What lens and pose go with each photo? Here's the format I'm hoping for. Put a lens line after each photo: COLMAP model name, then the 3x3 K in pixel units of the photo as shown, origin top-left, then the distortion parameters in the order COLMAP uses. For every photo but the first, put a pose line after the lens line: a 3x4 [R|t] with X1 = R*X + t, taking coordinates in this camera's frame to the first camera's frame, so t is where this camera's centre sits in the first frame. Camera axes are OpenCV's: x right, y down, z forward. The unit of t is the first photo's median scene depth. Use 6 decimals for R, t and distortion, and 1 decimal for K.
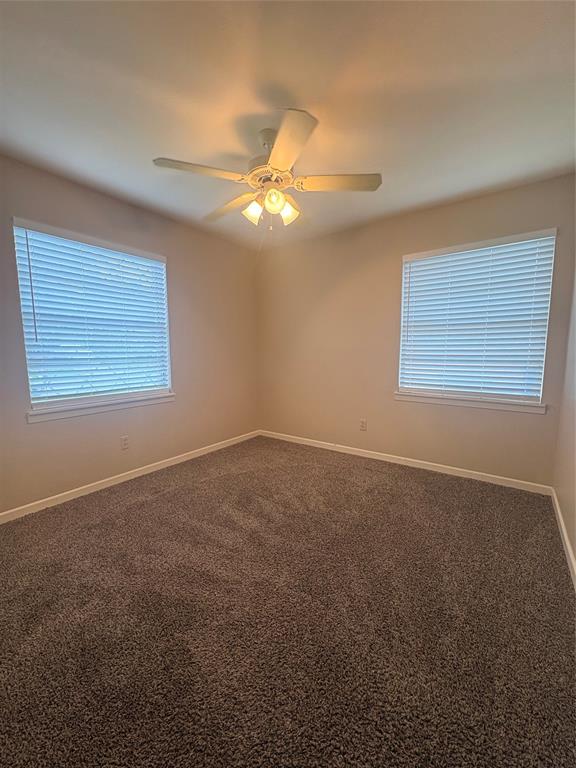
lens RADIAL K [[306.5, 0, 289.2], [0, 306.5, 384.1], [0, 0, 1]] dist [0.003063, 0.000939]
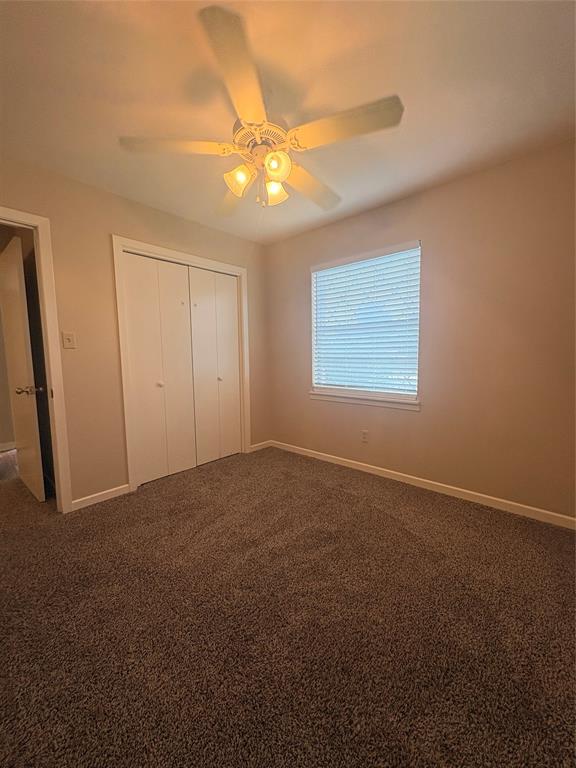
lens RADIAL K [[306.5, 0, 289.6], [0, 306.5, 384.3], [0, 0, 1]] dist [0.003063, 0.000939]
pose [[-0.112983, 0.099023, -0.988650, 0.544603], [-0.105034, 0.988256, 0.110987, -0.081773], [0.988030, 0.116382, -0.101255, 0.828764]]
